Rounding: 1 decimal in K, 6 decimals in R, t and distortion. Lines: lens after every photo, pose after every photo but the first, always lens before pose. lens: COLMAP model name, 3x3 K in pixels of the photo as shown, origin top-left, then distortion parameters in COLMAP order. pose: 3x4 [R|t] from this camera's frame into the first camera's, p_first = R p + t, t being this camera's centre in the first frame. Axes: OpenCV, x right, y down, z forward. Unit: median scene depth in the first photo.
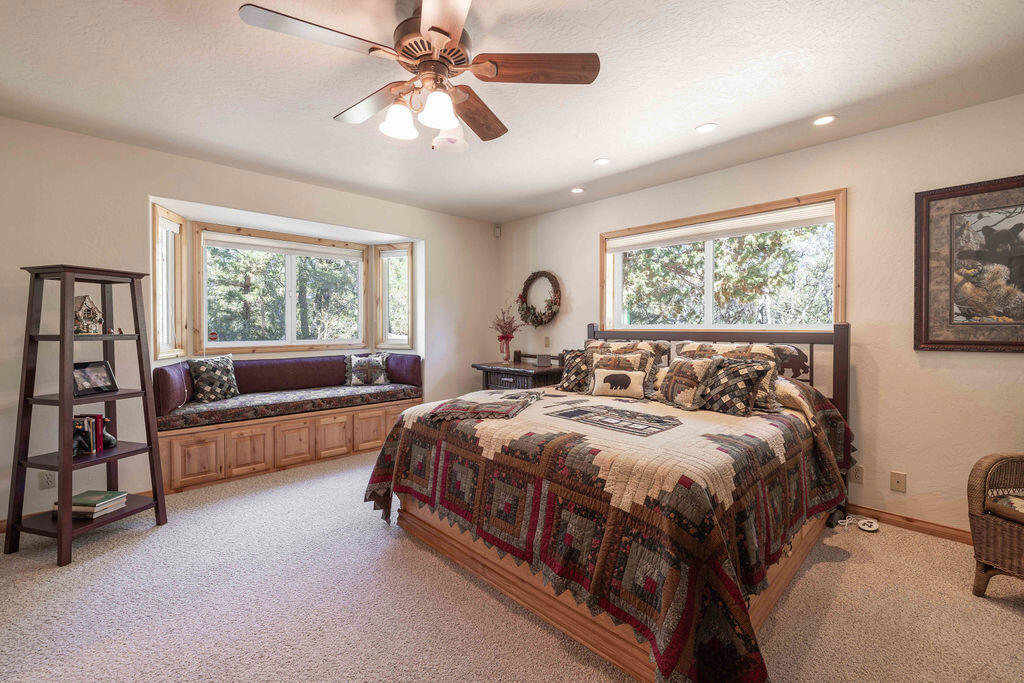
lens RADIAL K [[433.5, 0, 507.5], [0, 433.5, 334.4], [0, 0, 1]] dist [0.002205, 0.001497]
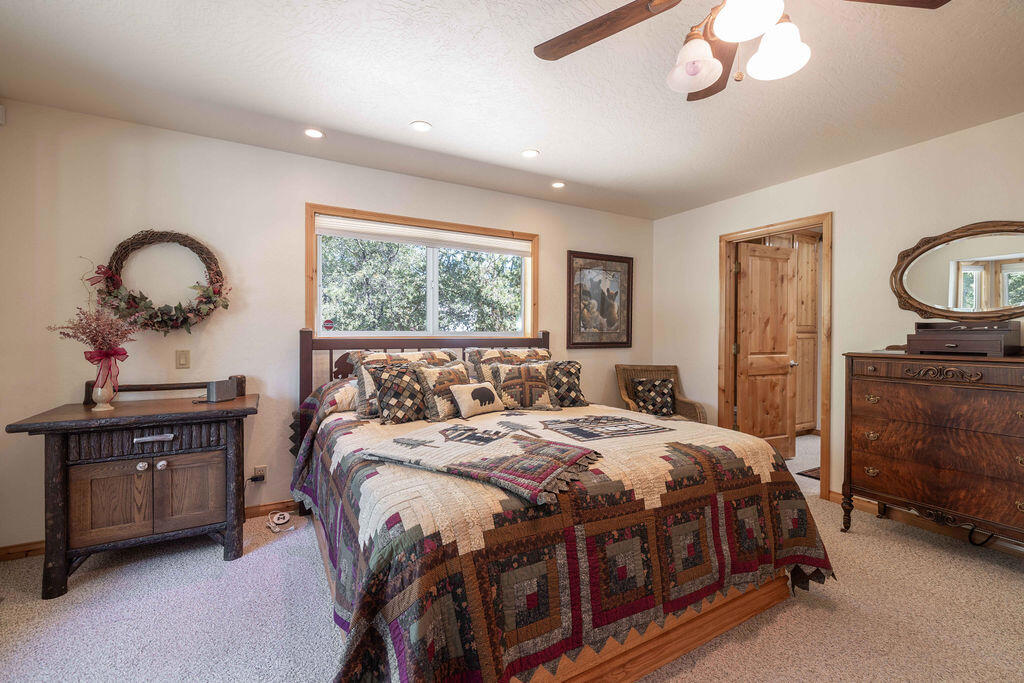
lens RADIAL K [[433.5, 0, 512.1], [0, 433.5, 337.7], [0, 0, 1]] dist [0.002205, 0.001497]
pose [[0.245793, -0.006028, 0.969303, -0.469728], [0.013884, 0.999900, 0.002698, -0.008916], [-0.969223, 0.012795, 0.245853, 0.590452]]
